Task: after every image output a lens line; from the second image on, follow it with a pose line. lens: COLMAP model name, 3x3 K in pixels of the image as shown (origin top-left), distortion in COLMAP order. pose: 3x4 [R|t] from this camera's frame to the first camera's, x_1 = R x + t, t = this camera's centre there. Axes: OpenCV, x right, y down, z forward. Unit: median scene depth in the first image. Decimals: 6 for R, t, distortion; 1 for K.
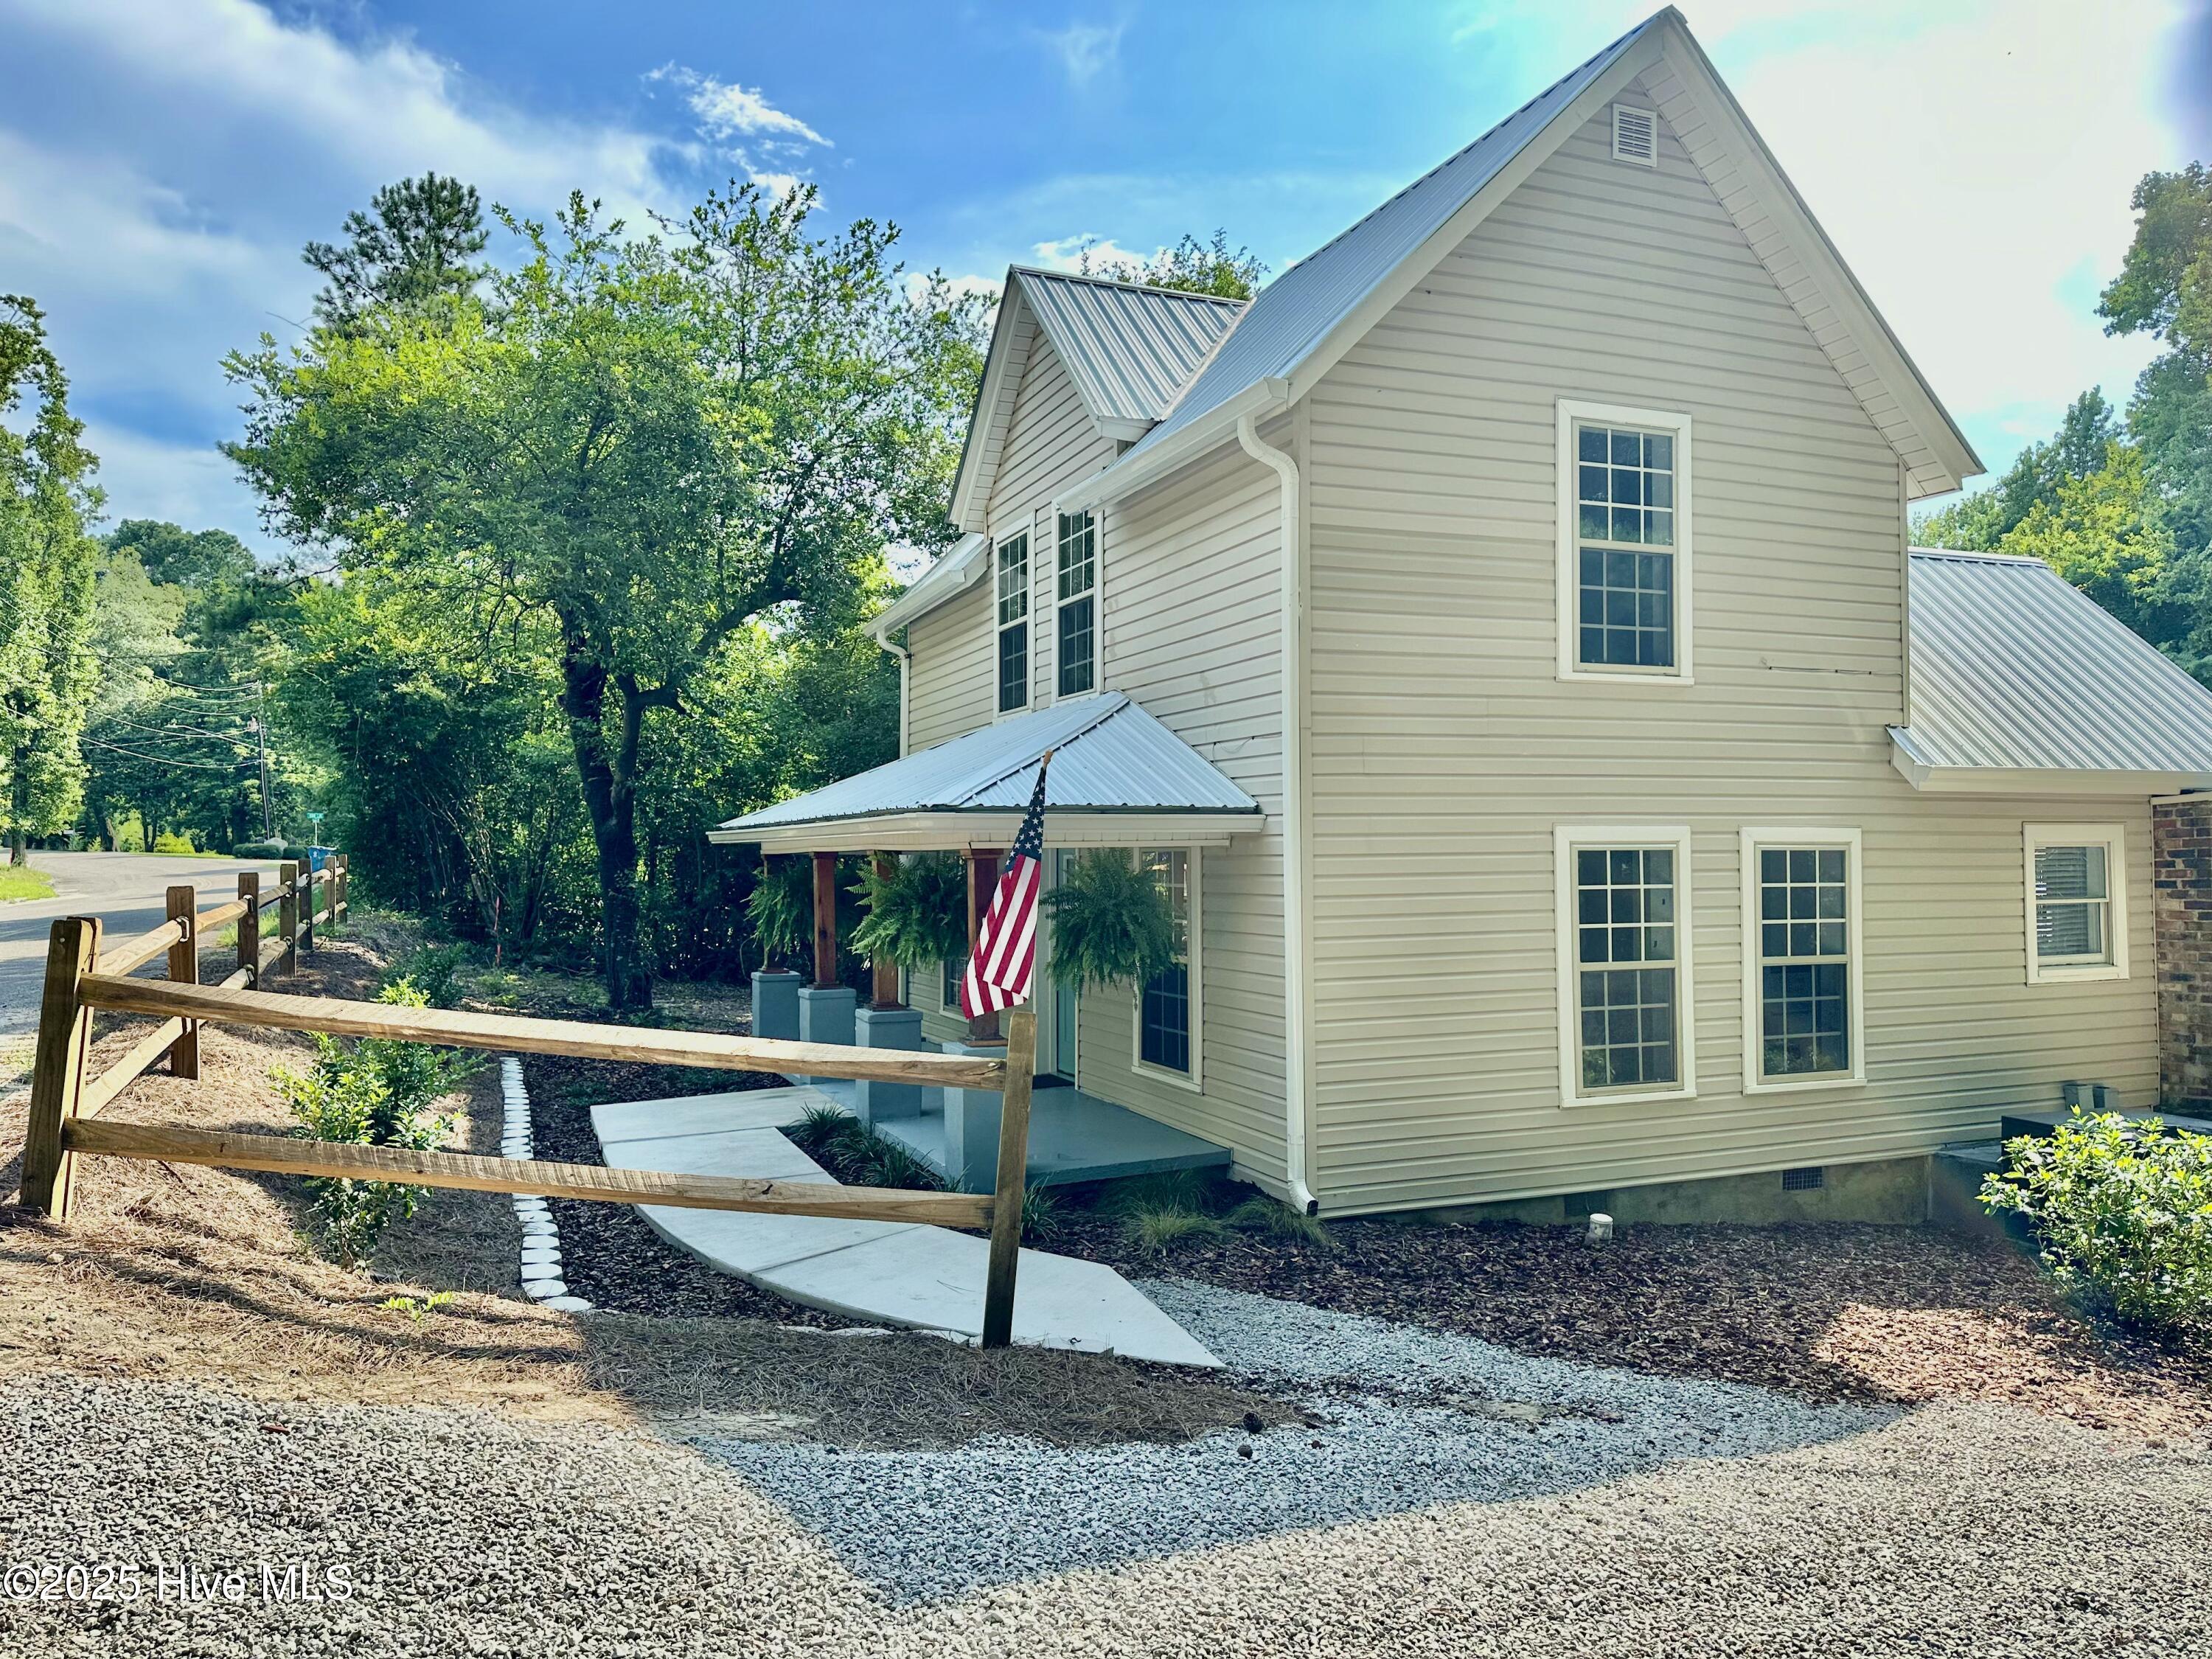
lens RADIAL K [[1540.5, 0, 1102.4], [0, 1540.5, 822.7], [0, 0, 1]] dist [0.110371, -0.166287]
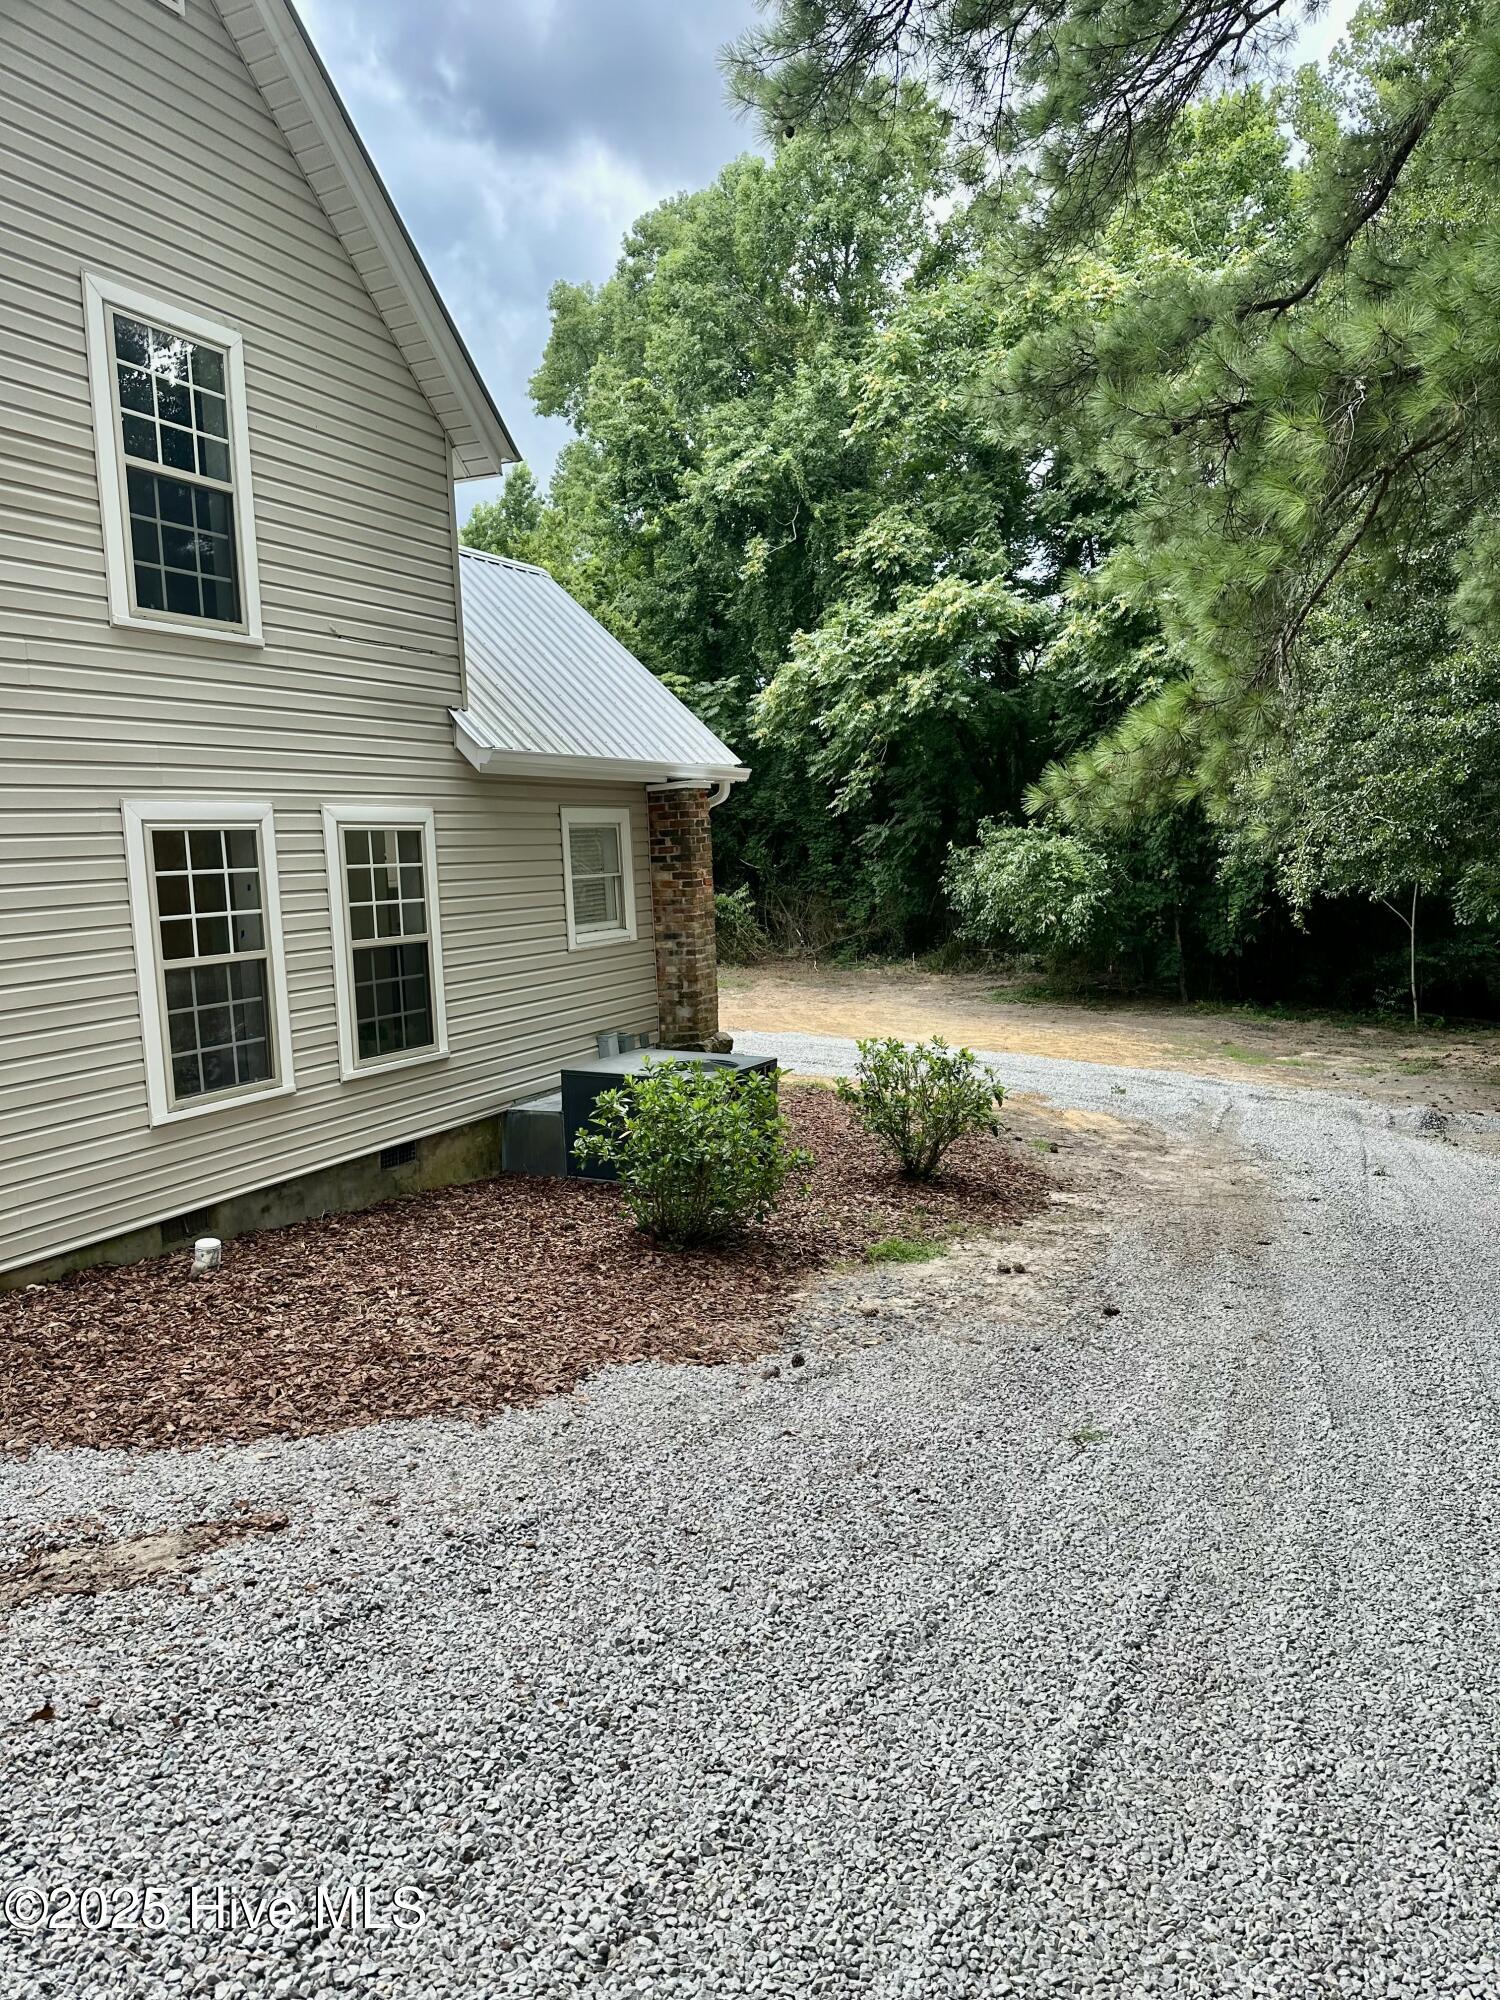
lens RADIAL K [[1392.7, 0, 753.6], [0, 1392.7, 1021.3], [0, 0, 1]] dist [0.092249, -0.172568]
pose [[0.750558, -0.100526, 0.653113, 0.035174], [0.008865, 0.989804, 0.142162, 0.013975], [-0.660745, -0.100911, 0.743797, 0.181160]]
